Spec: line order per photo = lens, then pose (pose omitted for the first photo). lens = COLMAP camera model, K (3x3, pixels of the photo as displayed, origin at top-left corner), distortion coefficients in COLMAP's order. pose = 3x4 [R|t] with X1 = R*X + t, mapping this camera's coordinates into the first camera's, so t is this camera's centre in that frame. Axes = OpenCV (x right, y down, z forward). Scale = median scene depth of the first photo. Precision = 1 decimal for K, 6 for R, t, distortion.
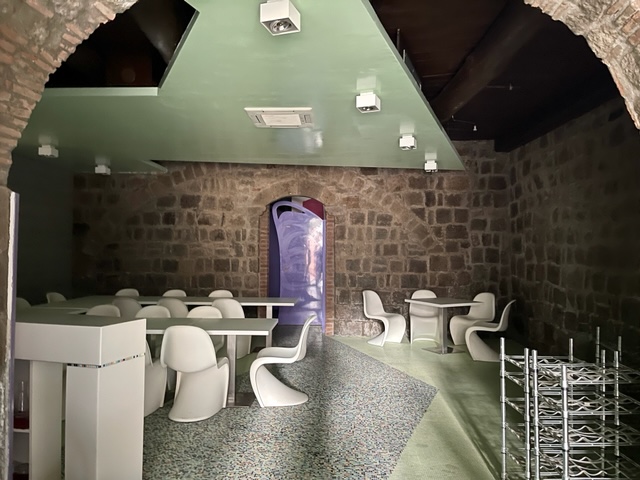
lens RADIAL K [[480.5, 0, 321.5], [0, 480.5, 243.1], [0, 0, 1]] dist [0.072794, -0.089134]
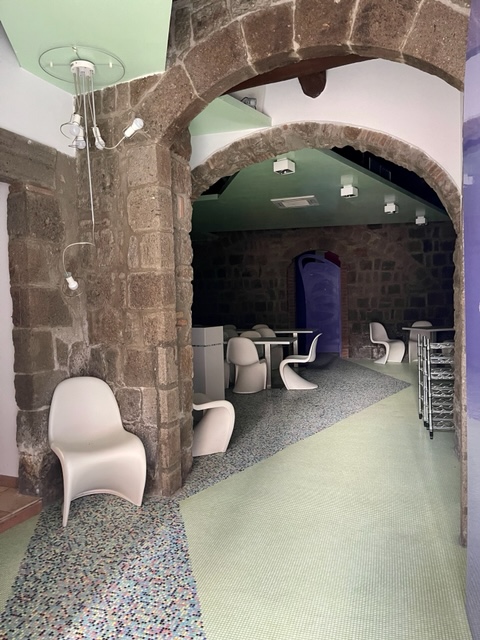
lens RADIAL K [[480.5, 0, 240.5], [0, 480.5, 324.9], [0, 0, 1]] dist [0.072794, -0.089134]
pose [[0.968912, -0.022428, -0.246388, 0.065649], [0.039327, 0.997182, 0.063882, 0.009819], [0.244261, -0.071586, 0.967063, -0.301162]]
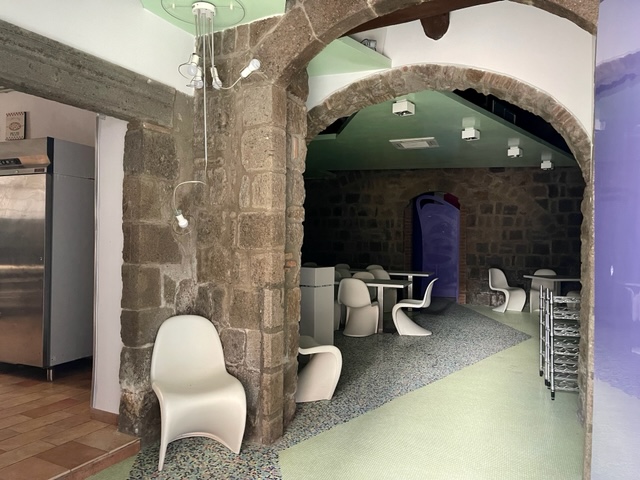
lens RADIAL K [[480.5, 0, 319.2], [0, 480.5, 240.8], [0, 0, 1]] dist [0.072794, -0.089134]
pose [[0.947227, 0.005688, -0.320514, 0.067217], [0.000662, 0.999806, 0.019699, 0.004523], [0.320564, -0.018872, 0.947039, -0.287784]]
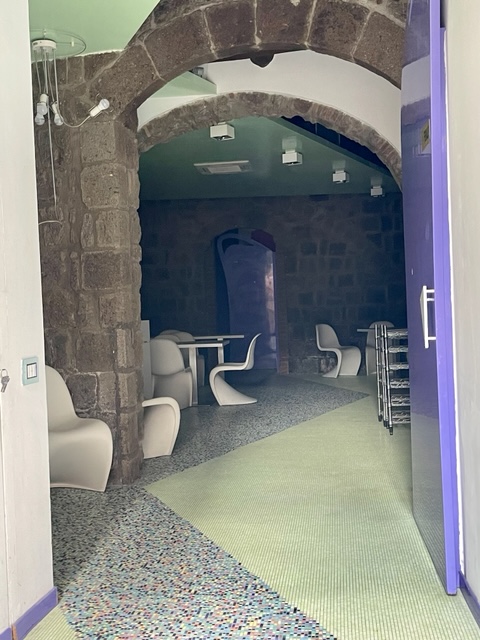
lens RADIAL K [[787.6, 0, 227.6], [0, 787.6, 332.0], [0, 0, 1]] dist [0.057641, 0.000000]
pose [[0.995231, -0.044102, -0.087003, 0.043981], [0.048575, 0.997568, 0.049979, 0.026045], [0.084587, -0.053967, 0.994954, -0.547244]]
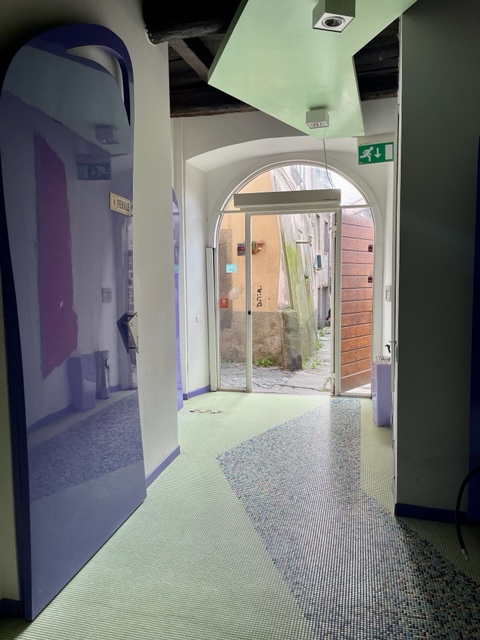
lens RADIAL K [[480.5, 0, 239.8], [0, 480.5, 320.3], [0, 0, 1]] dist [0.072794, -0.089134]
pose [[-0.981744, -0.015370, 0.189587, -0.031095], [-0.002479, 0.997679, 0.068045, 0.009670], [-0.190193, 0.066333, -0.979503, 0.165694]]
